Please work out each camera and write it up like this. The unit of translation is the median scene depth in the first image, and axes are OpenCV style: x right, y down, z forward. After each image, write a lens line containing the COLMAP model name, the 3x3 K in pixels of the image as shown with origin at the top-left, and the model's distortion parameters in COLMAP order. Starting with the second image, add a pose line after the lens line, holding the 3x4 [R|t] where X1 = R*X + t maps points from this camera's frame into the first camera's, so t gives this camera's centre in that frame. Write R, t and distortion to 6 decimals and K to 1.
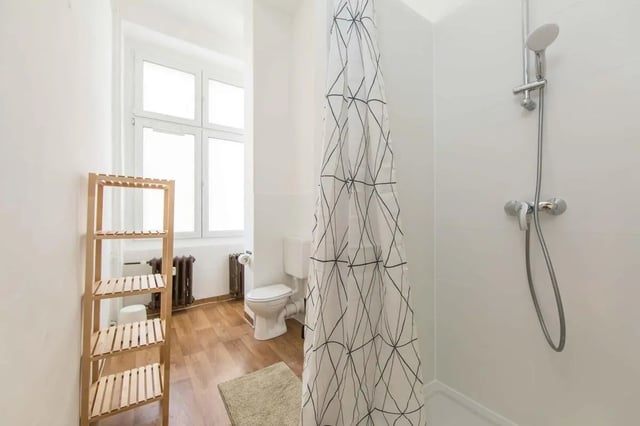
lens RADIAL K [[255.5, 0, 320.3], [0, 255.5, 218.4], [0, 0, 1]] dist [-0.000451, 0.000158]
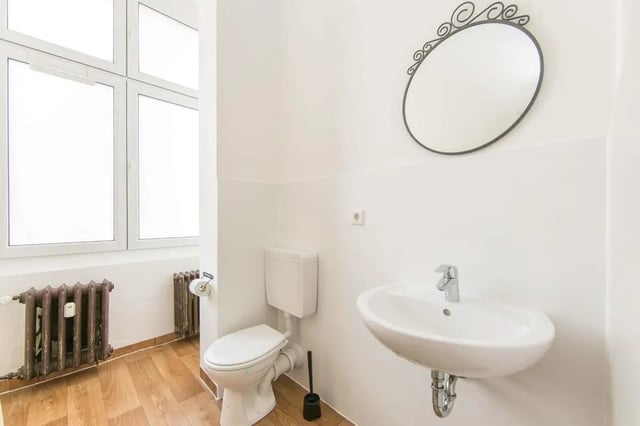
lens RADIAL K [[255.5, 0, 320.3], [0, 255.5, 218.4], [0, 0, 1]] dist [-0.000451, 0.000158]
pose [[0.984893, -0.000458, 0.173162, -0.110390], [0.000355, 1.000000, 0.000624, -0.002421], [-0.173162, -0.000553, 0.984893, 0.320733]]
